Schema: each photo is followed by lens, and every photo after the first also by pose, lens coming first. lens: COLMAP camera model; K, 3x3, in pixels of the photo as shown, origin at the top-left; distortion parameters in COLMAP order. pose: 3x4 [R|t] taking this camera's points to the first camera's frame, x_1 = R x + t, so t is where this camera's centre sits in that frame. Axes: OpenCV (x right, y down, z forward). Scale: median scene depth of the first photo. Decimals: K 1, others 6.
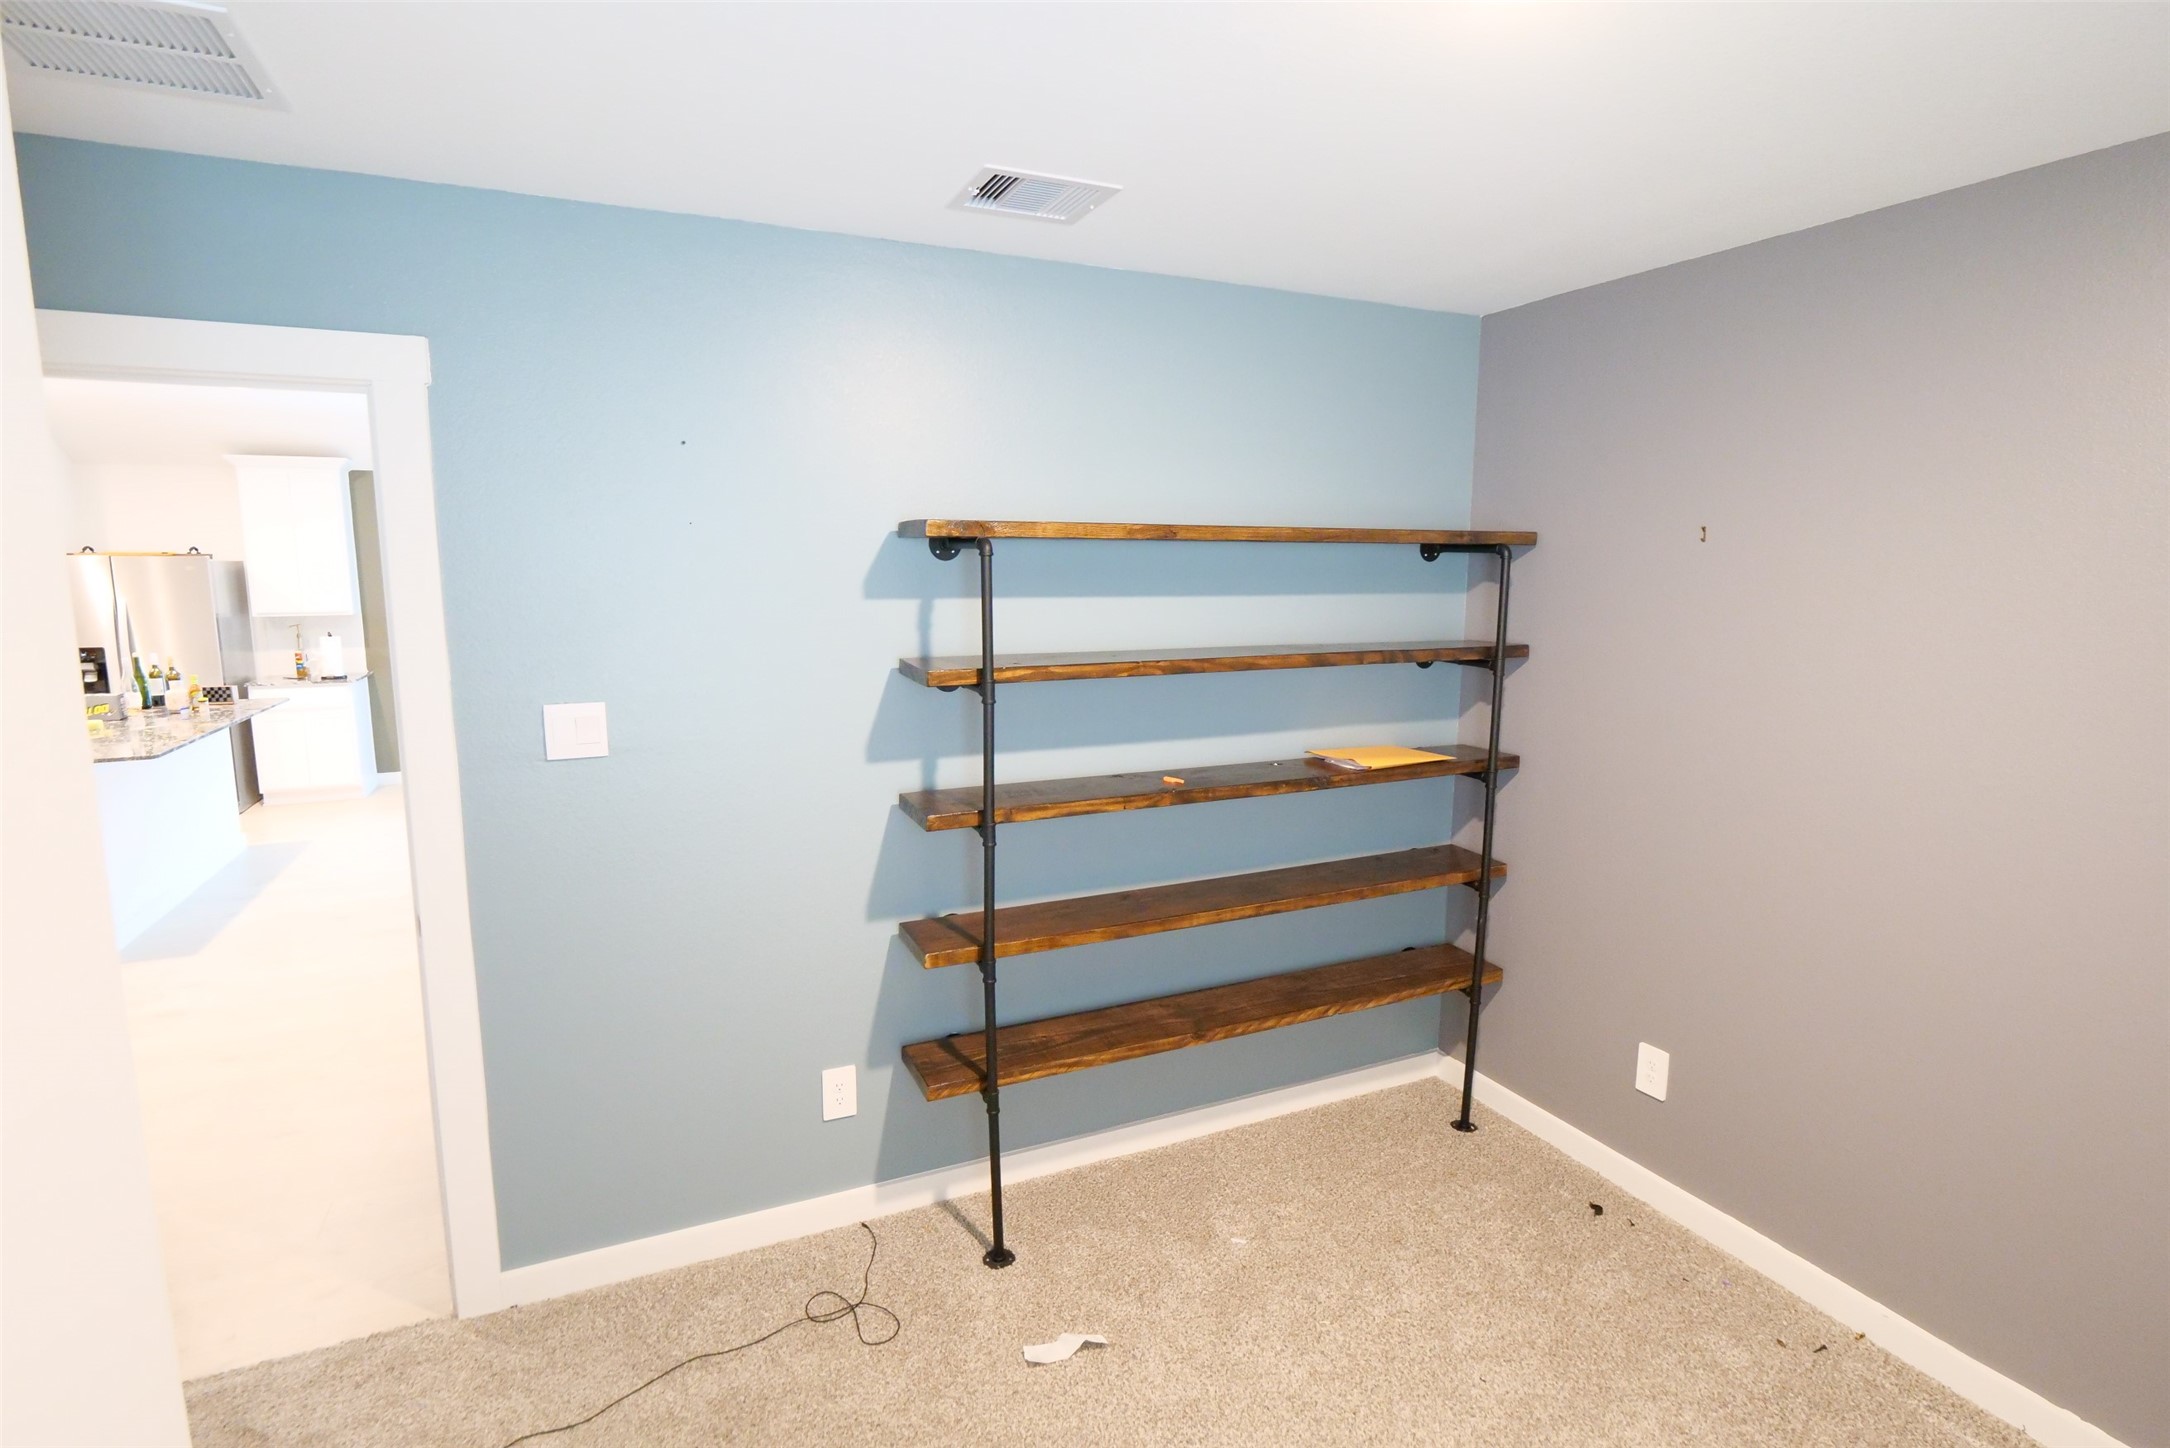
lens RADIAL K [[1057.9, 0, 1079.5], [0, 1057.9, 719.5], [0, 0, 1]] dist [-0.006492, -0.007029]
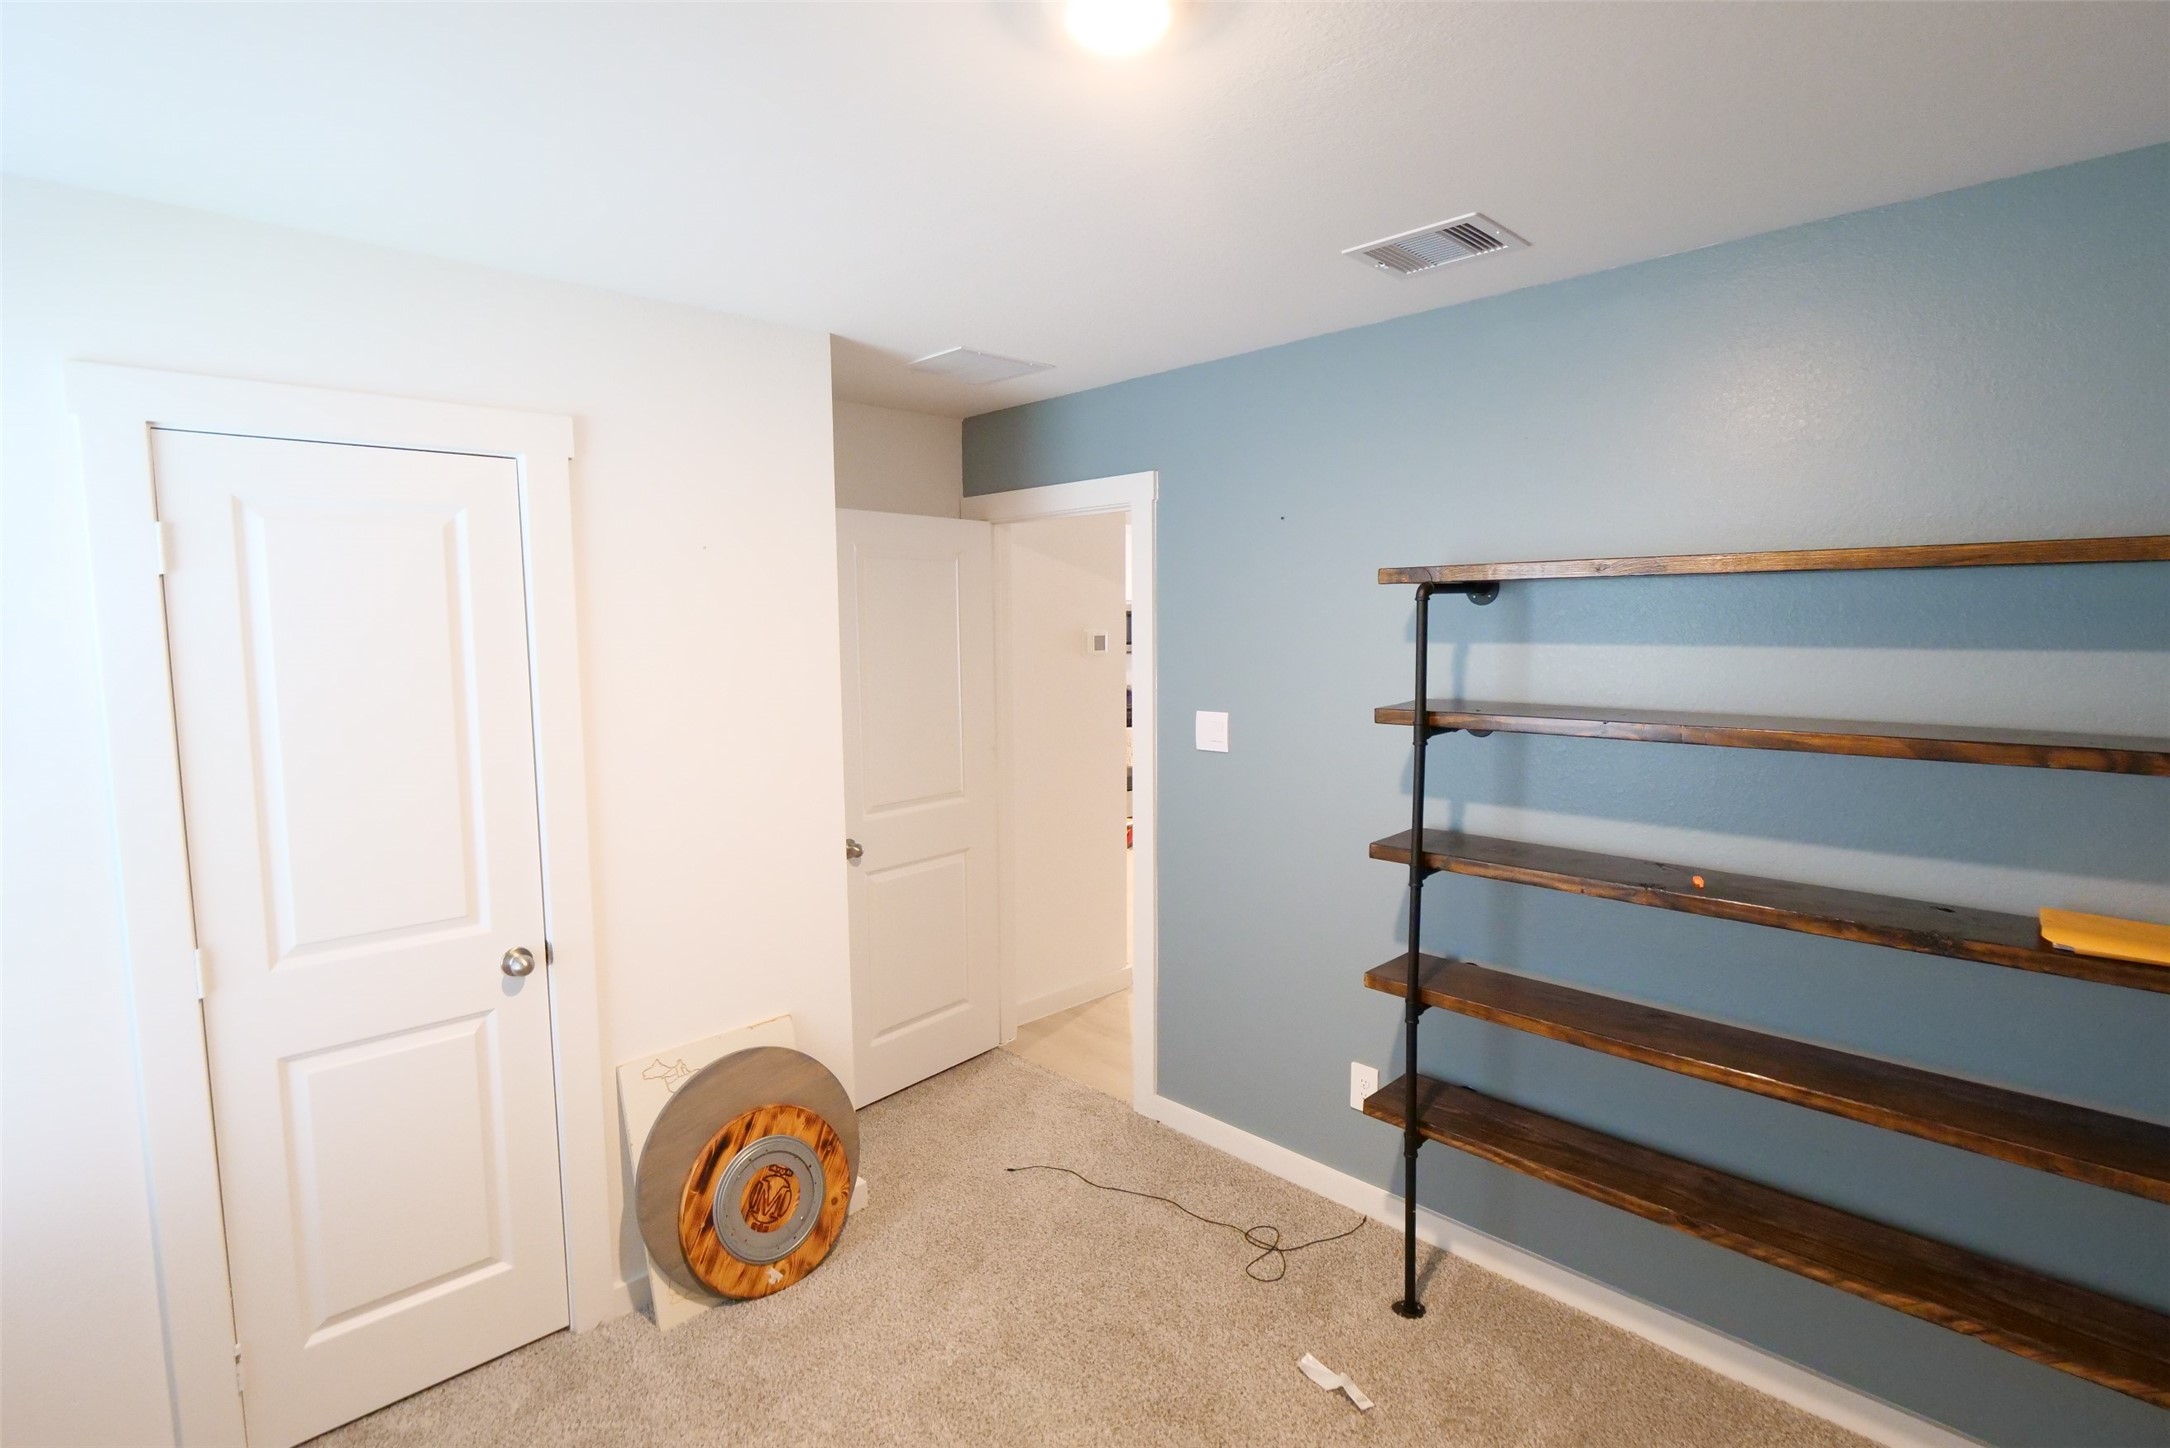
lens RADIAL K [[1057.9, 0, 1079.5], [0, 1057.9, 719.5], [0, 0, 1]] dist [-0.006492, -0.007029]
pose [[0.331048, 0.084670, -0.939807, 0.685794], [-0.123420, 0.991295, 0.045834, -0.042191], [0.935508, 0.100818, 0.338617, 0.315396]]
